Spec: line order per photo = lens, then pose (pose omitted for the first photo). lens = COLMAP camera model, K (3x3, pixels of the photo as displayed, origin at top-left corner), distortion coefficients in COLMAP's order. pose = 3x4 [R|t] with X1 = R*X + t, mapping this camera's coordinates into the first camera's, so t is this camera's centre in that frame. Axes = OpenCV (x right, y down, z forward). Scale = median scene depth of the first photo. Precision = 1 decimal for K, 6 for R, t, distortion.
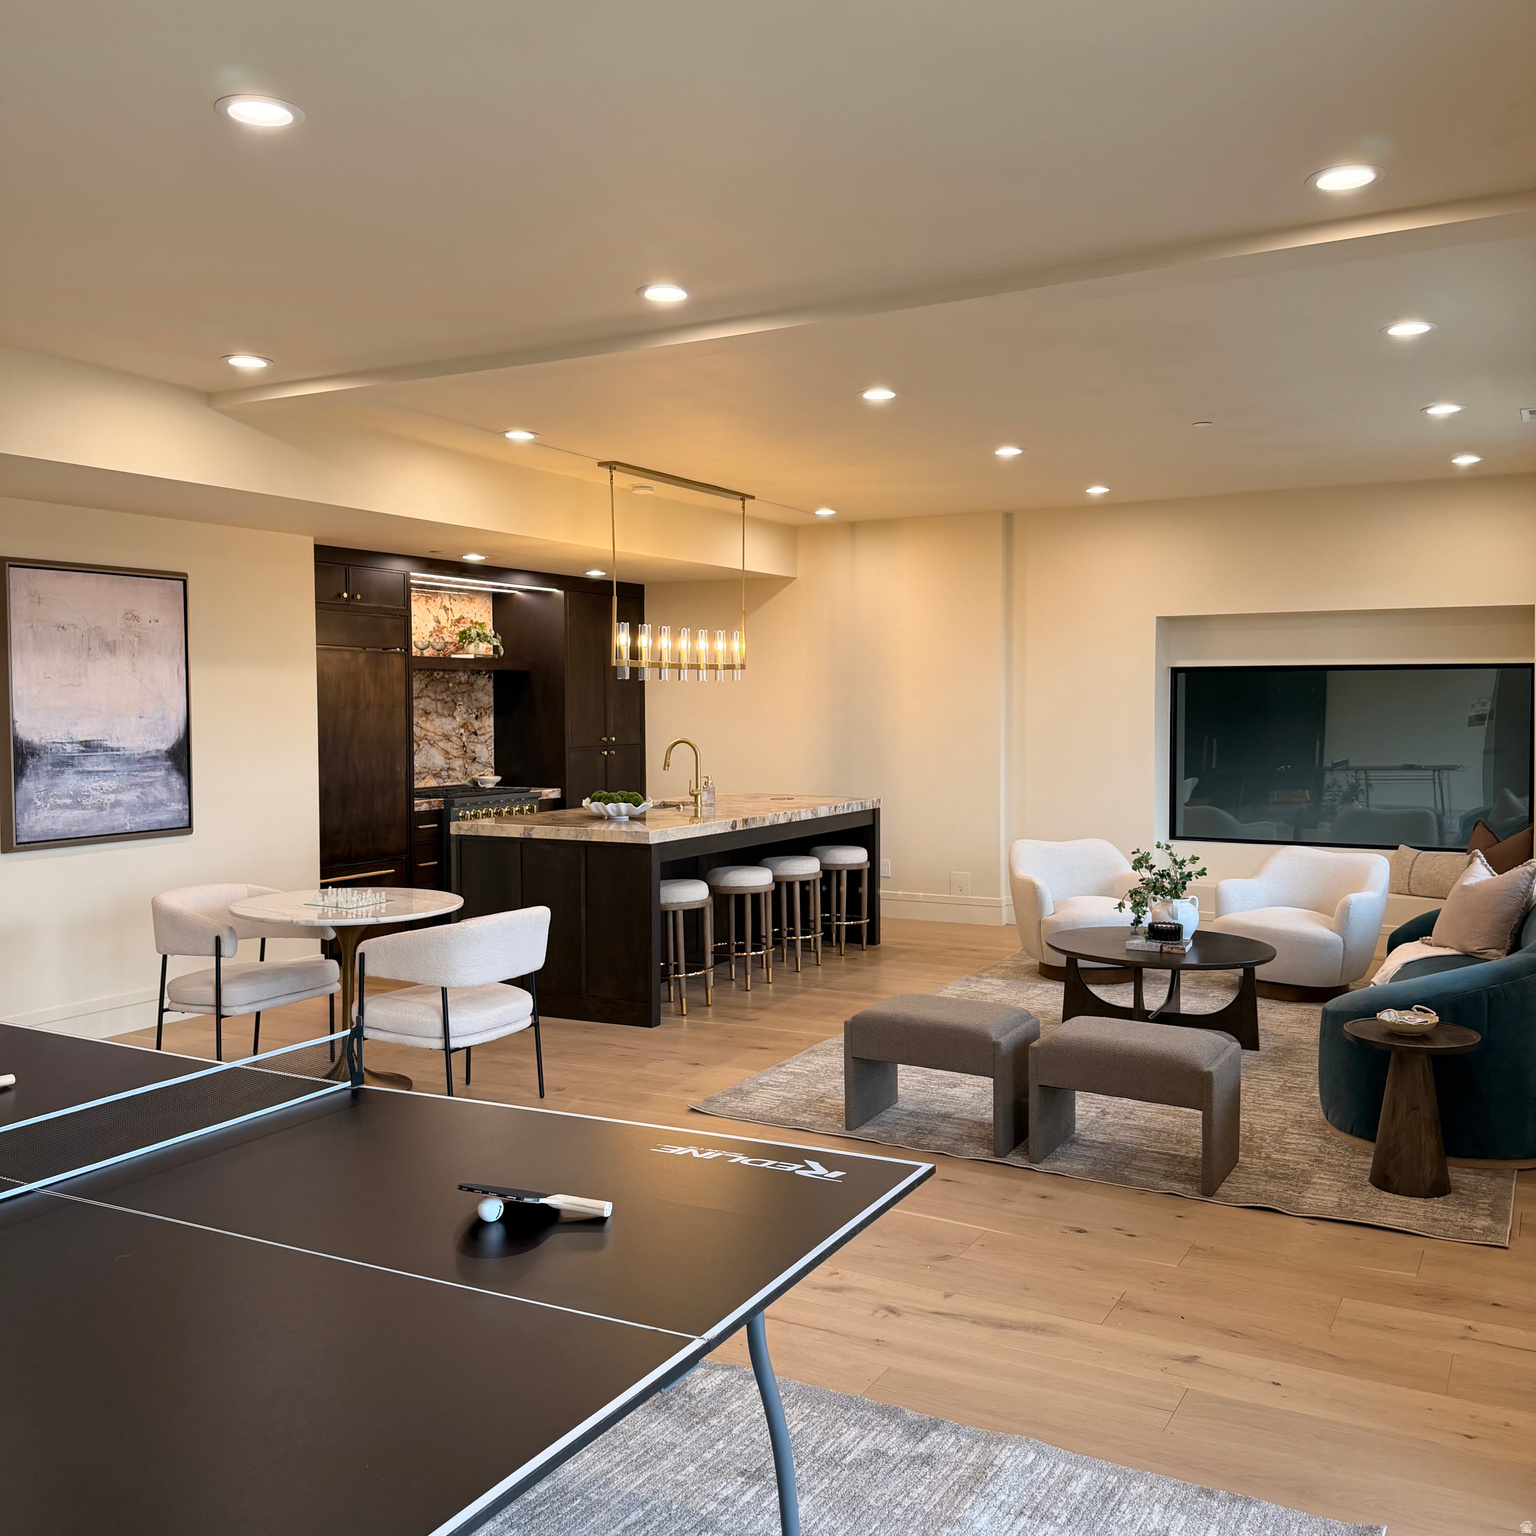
lens RADIAL K [[1450.3, 0, 768.1], [0, 1450.3, 768.8], [0, 0, 1]] dist [-0.013927, 0.000000]
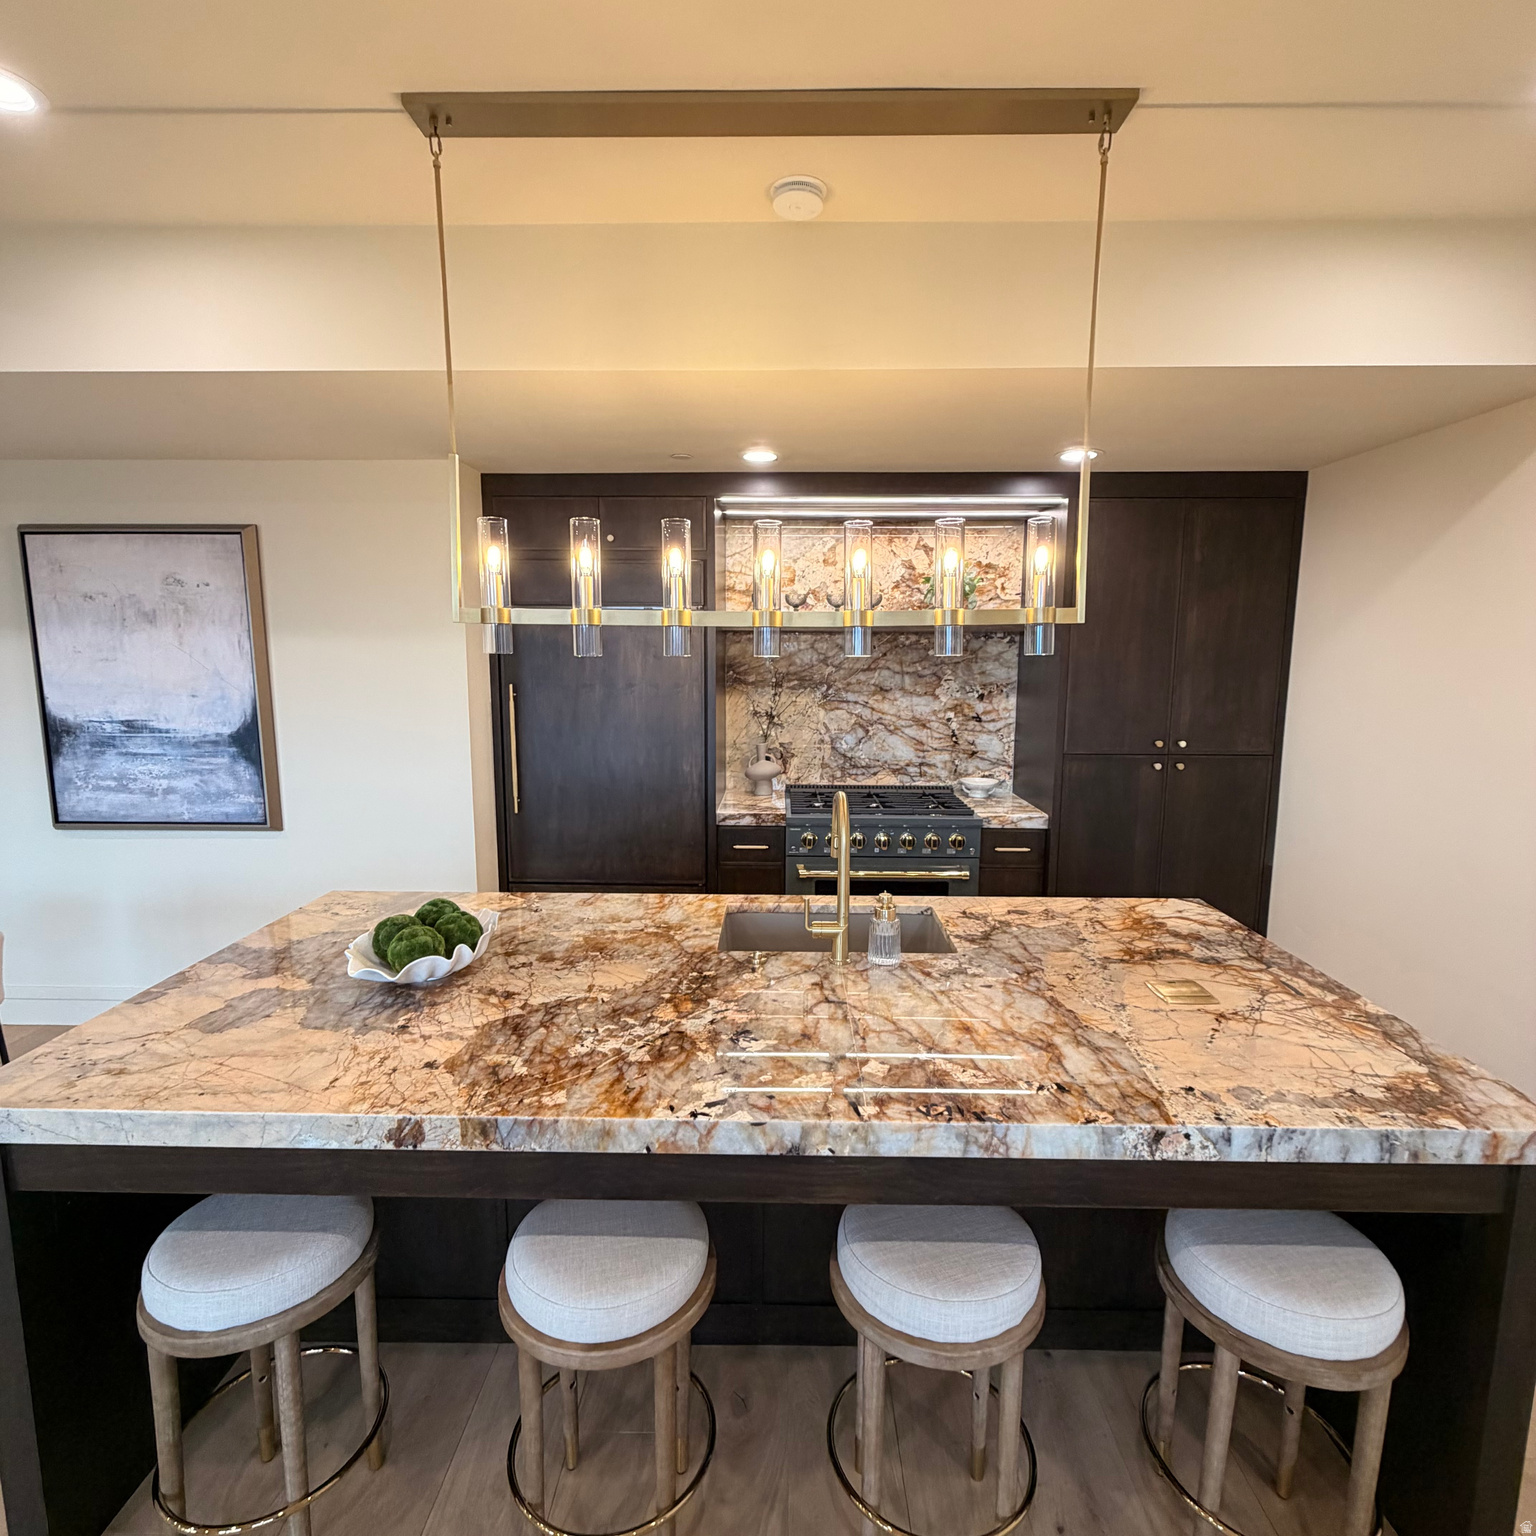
lens RADIAL K [[810.1, 0, 766.9], [0, 810.1, 761.9], [0, 0, 1]] dist [0.000658, 0.000403]
pose [[0.462673, 0.125658, -0.877578, 0.167438], [-0.045537, 0.991966, 0.118029, -0.069514], [0.885359, -0.014647, 0.464678, 1.068233]]
